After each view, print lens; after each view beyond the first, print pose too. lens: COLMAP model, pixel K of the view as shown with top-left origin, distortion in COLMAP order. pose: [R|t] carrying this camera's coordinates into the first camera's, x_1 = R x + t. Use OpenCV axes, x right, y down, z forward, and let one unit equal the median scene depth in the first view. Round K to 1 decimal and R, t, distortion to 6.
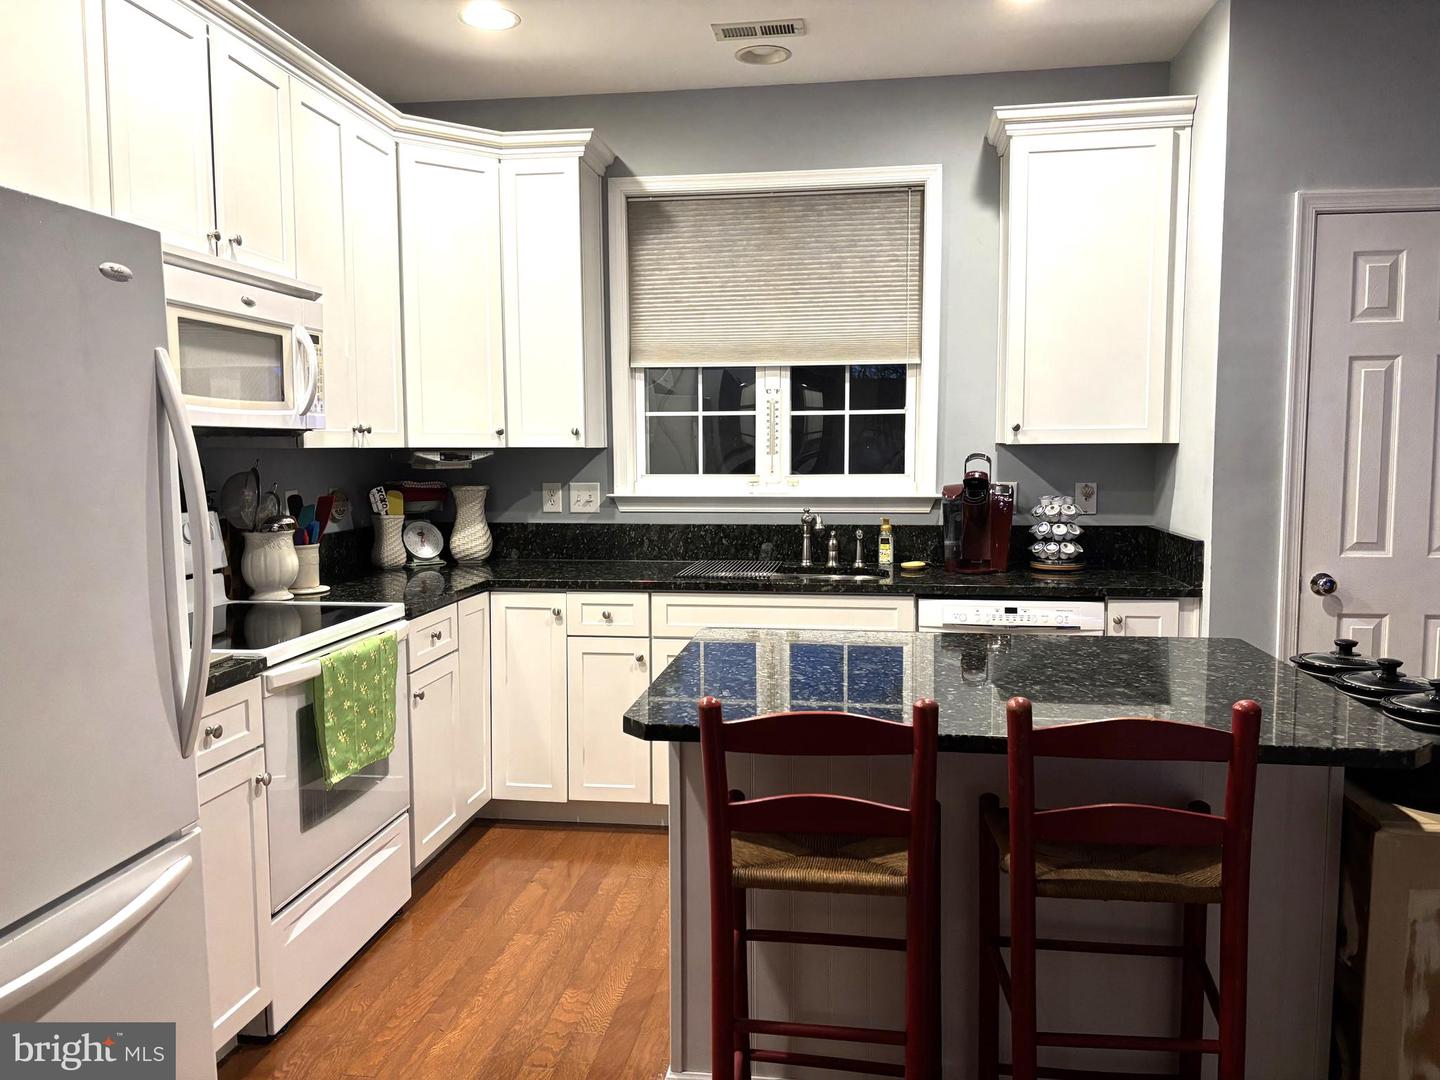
lens RADIAL K [[1085.4, 0, 716.5], [0, 1085.4, 553.1], [0, 0, 1]] dist [0.051025, -0.051690]
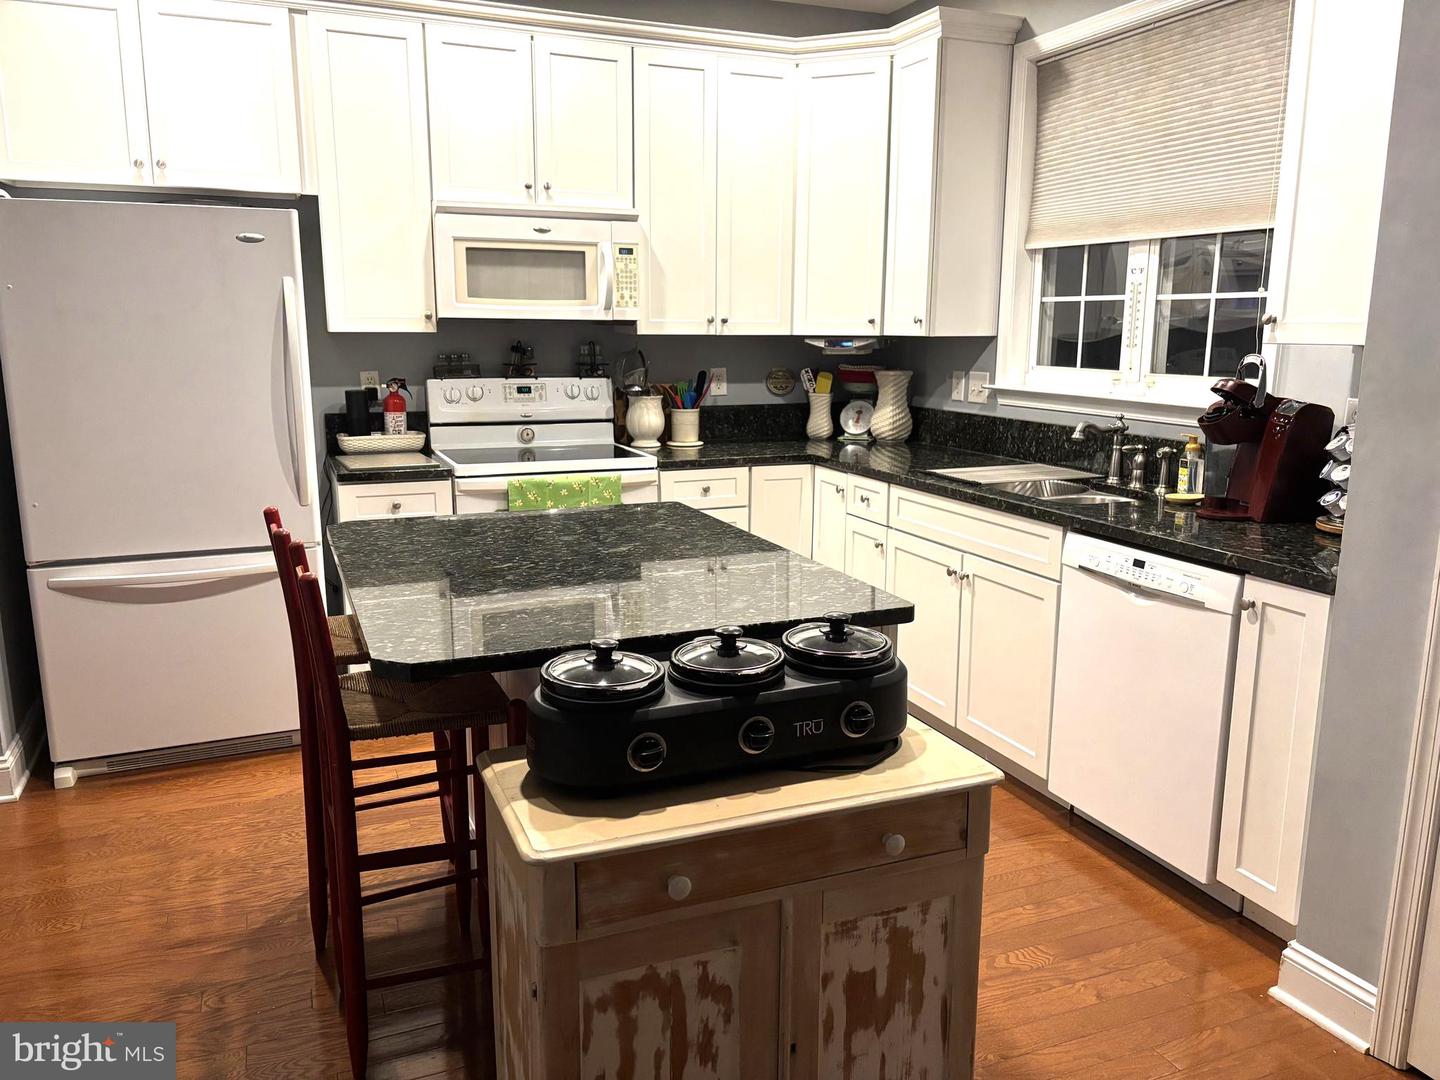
lens RADIAL K [[1085.4, 0, 715.2], [0, 1085.4, 532.4], [0, 0, 1]] dist [0.051025, -0.051690]
pose [[0.514339, 0.169626, -0.840644, 0.640389], [-0.093238, 0.985493, 0.141808, -0.041639], [0.852504, 0.005443, 0.522693, 0.296387]]
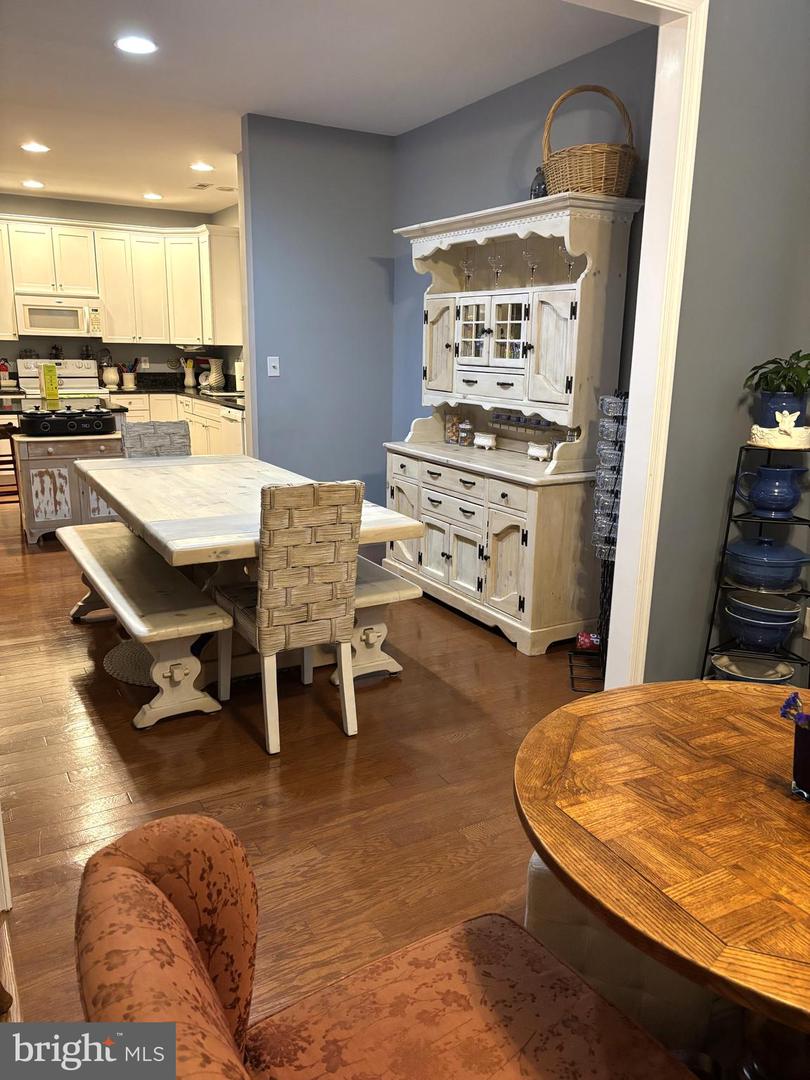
lens RADIAL K [[814.0, 0, 408.3], [0, 814.0, 537.8], [0, 0, 1]] dist [0.051025, -0.051690]
pose [[0.620209, 0.194098, -0.760044, 1.778452], [-0.095191, 0.980366, 0.172685, -0.023119], [0.778639, -0.034751, 0.626509, 0.080784]]
